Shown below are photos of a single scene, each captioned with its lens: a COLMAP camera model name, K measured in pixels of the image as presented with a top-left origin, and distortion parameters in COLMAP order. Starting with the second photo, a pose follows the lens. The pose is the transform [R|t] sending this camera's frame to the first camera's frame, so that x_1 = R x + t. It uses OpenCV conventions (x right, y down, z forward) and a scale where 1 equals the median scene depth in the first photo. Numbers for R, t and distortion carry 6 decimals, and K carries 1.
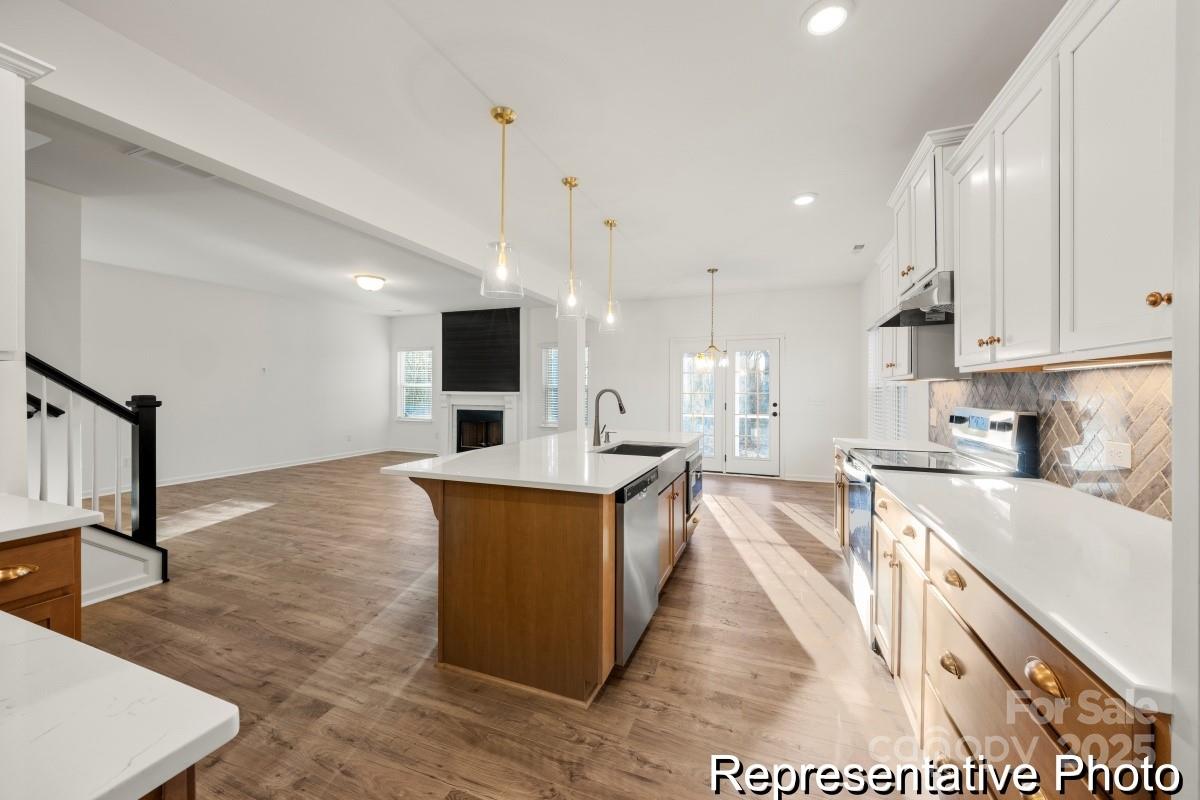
lens RADIAL K [[457.9, 0, 593.7], [0, 457.9, 391.5], [0, 0, 1]] dist [0.001774, -0.000299]
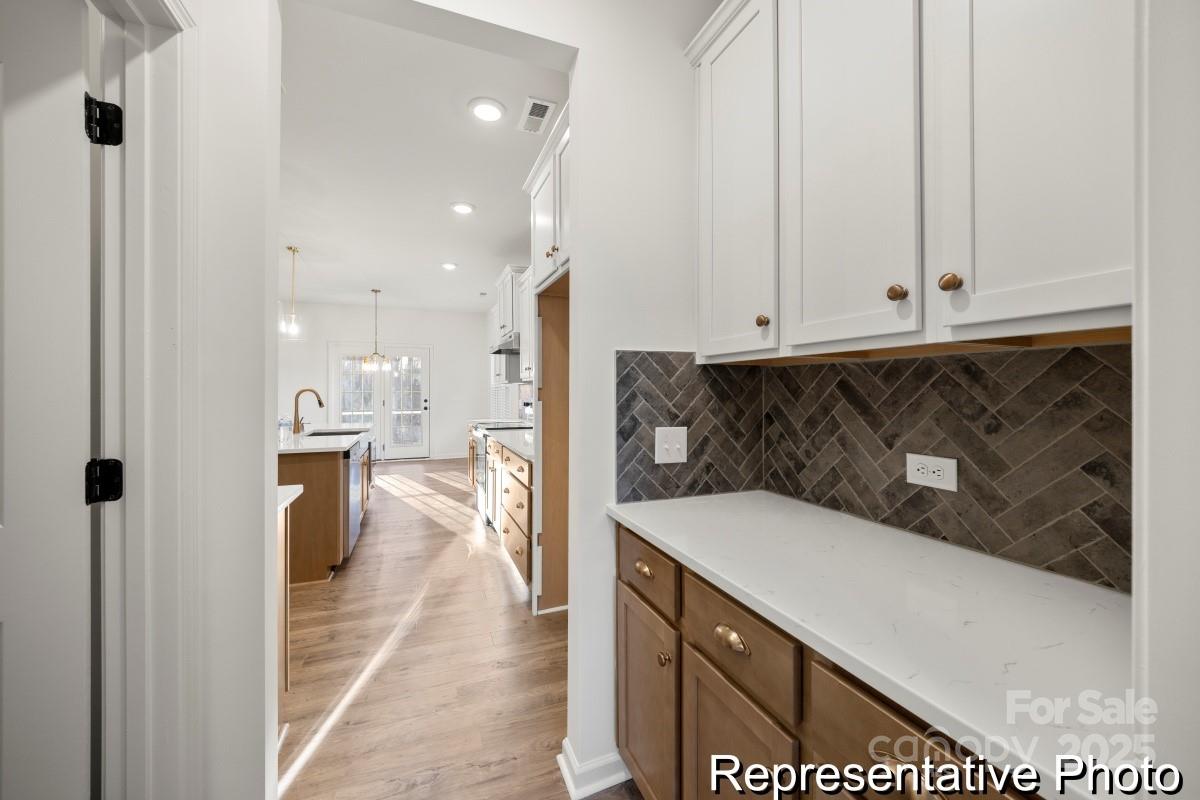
lens RADIAL K [[457.9, 0, 601.0], [0, 457.9, 388.5], [0, 0, 1]] dist [0.001774, -0.000299]
pose [[0.724434, -0.002128, 0.689341, -0.238875], [0.004776, 0.999987, -0.001932, -0.000937], [-0.689328, 0.004692, 0.724434, -0.474976]]
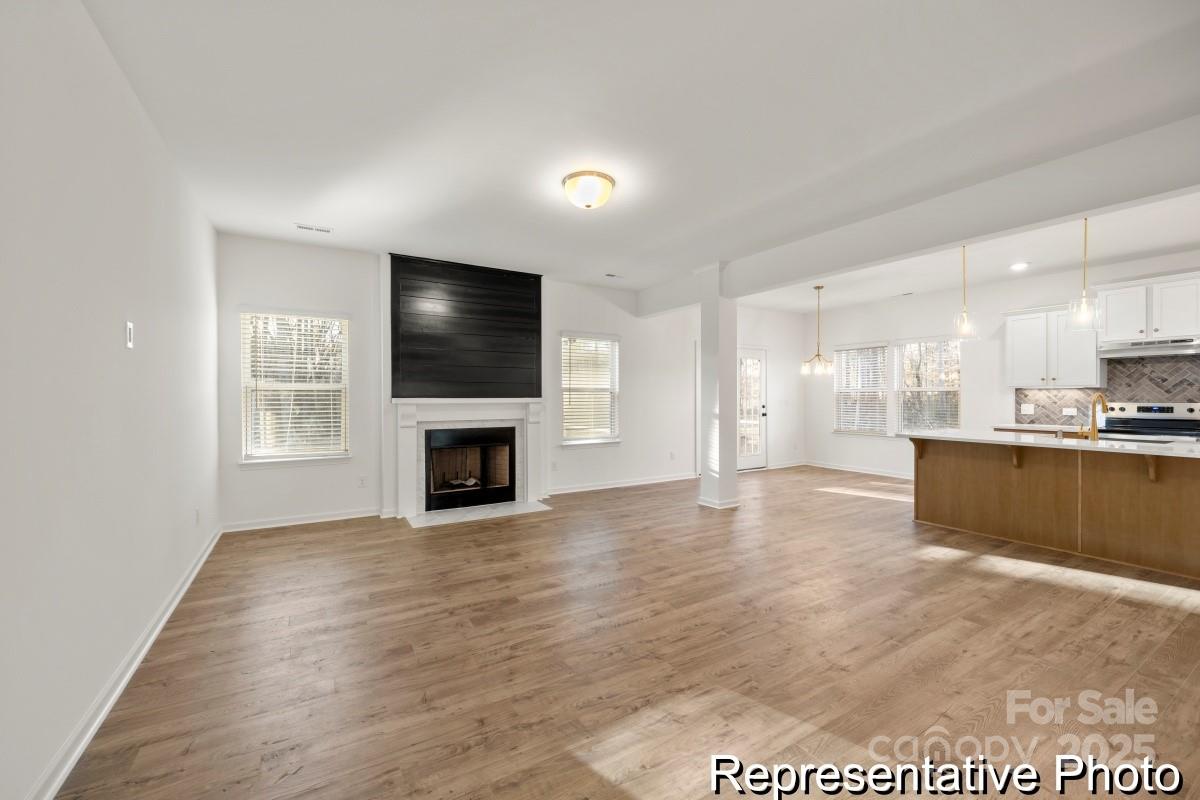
lens RADIAL K [[490.2, 0, 600.1], [0, 490.2, 395.2], [0, 0, 1]] dist [0.008107, -0.000216]
pose [[0.596897, -0.006339, 0.802293, -1.675352], [0.005657, 0.999977, 0.003692, -0.012923], [-0.802298, 0.002335, 0.596919, 1.179020]]
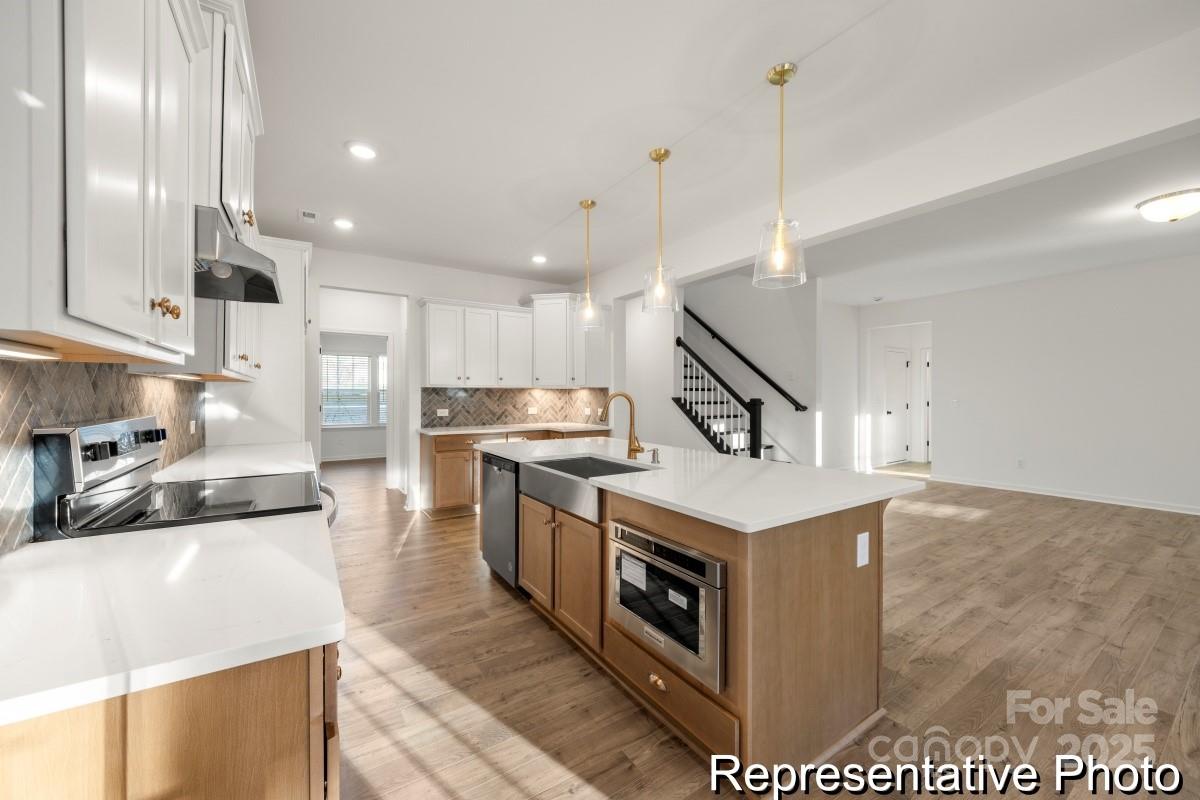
lens RADIAL K [[457.9, 0, 610.0], [0, 457.9, 394.2], [0, 0, 1]] dist [0.001774, -0.000299]
pose [[-0.563803, -0.005613, -0.825890, 0.706506], [-0.004639, 0.999983, -0.003630, 0.000845], [0.825896, 0.001785, -0.563820, 1.345760]]
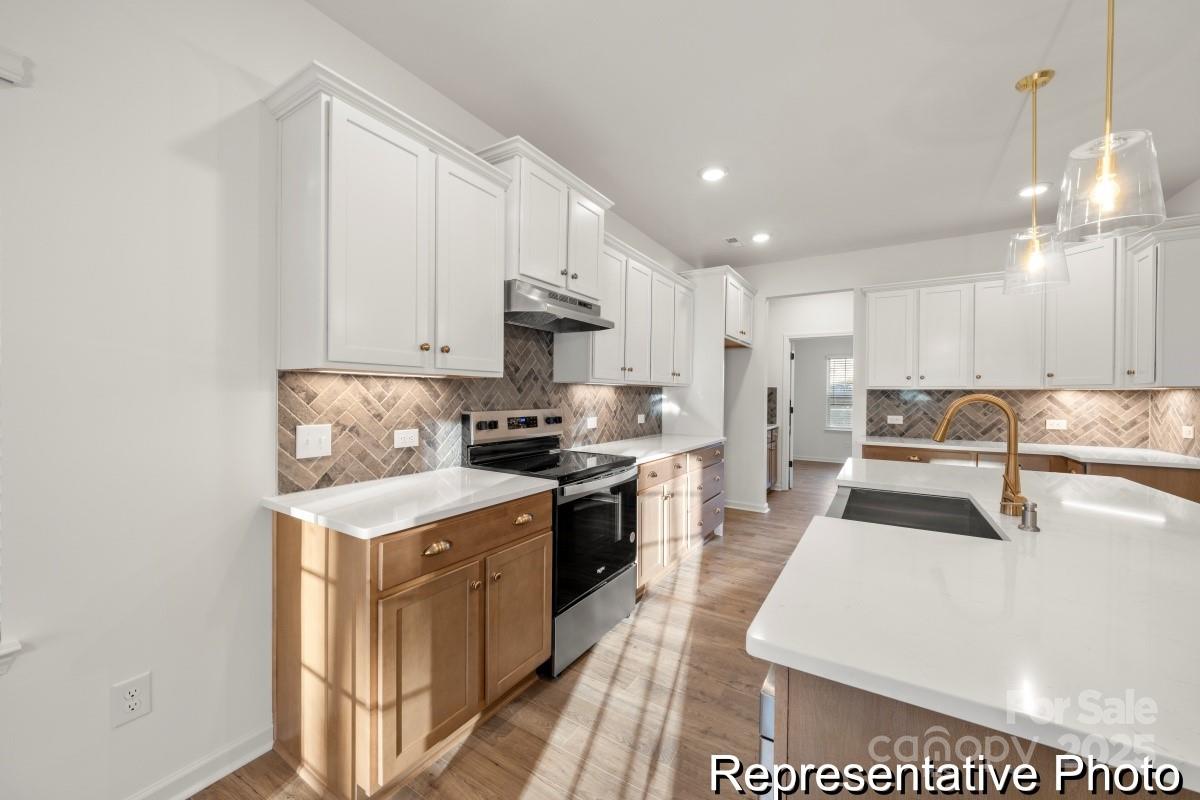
lens RADIAL K [[457.9, 0, 591.0], [0, 457.9, 398.1], [0, 0, 1]] dist [0.001774, -0.000299]
pose [[-0.981675, -0.014428, 0.190018, 0.344645], [-0.012893, 0.999874, 0.009310, -0.002133], [-0.190128, 0.006689, -0.981737, 1.444576]]
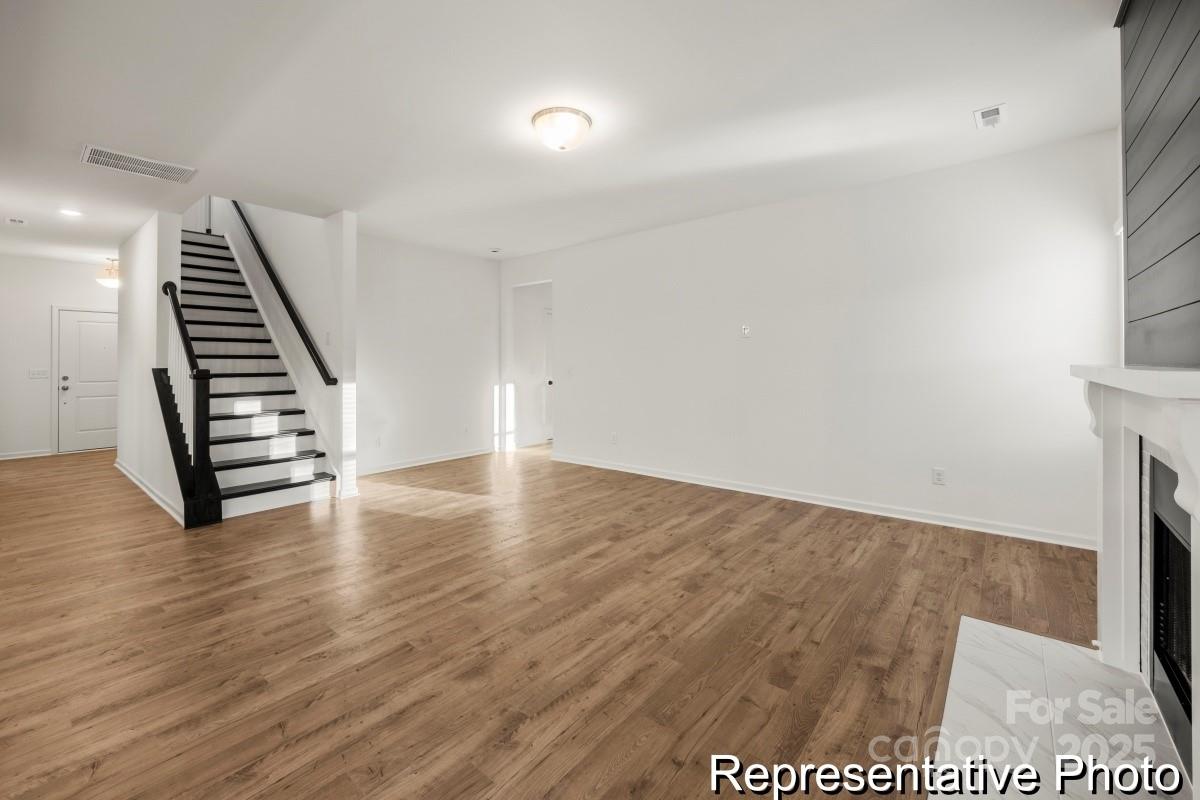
lens RADIAL K [[490.2, 0, 595.0], [0, 490.2, 362.8], [0, 0, 1]] dist [0.008107, -0.000216]
pose [[-0.310688, -0.004741, -0.950500, -0.035424], [0.000921, 0.999986, -0.005289, 0.000398], [0.950511, -0.002519, -0.310680, 2.143689]]
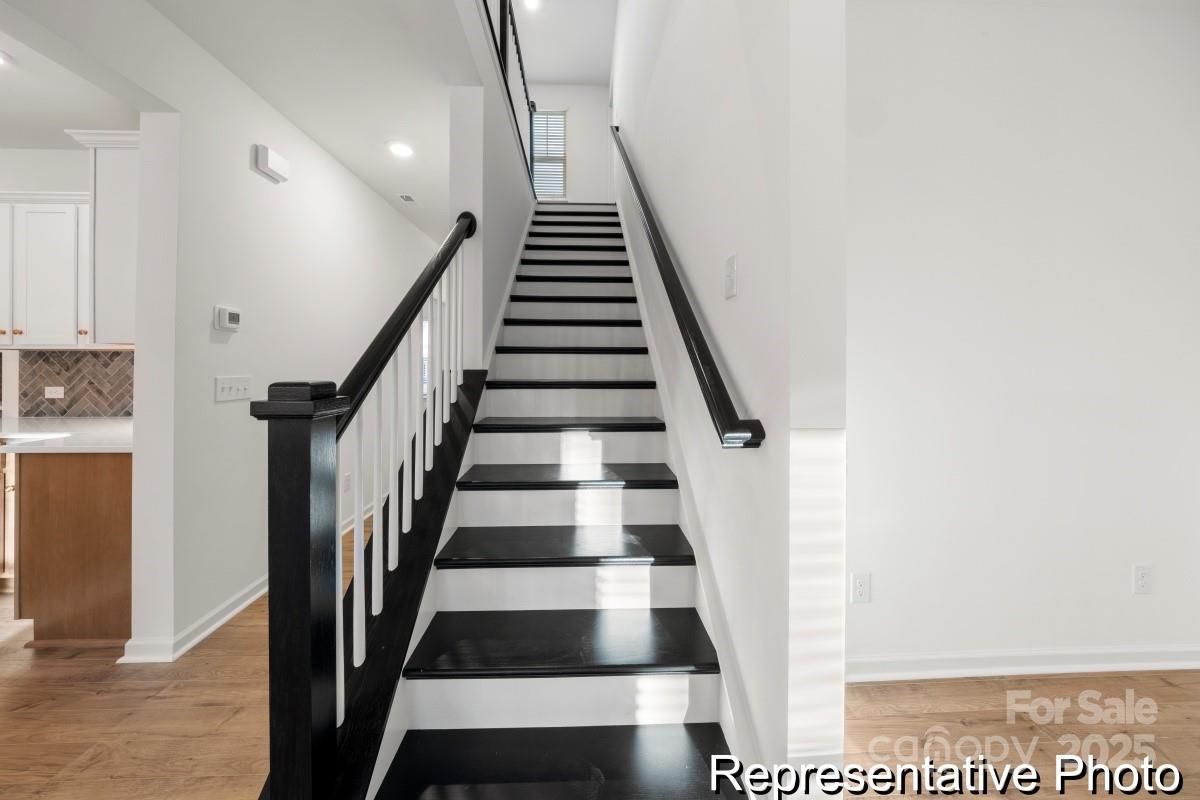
lens RADIAL K [[416.5, 0, 584.1], [0, 416.5, 370.0], [0, 0, 1]] dist [-0.003544, -0.000453]
pose [[-0.921556, -0.006515, -0.388192, -0.925259], [-0.009559, 0.999937, 0.005910, -0.000693], [0.388129, 0.009158, -0.921560, 1.196939]]
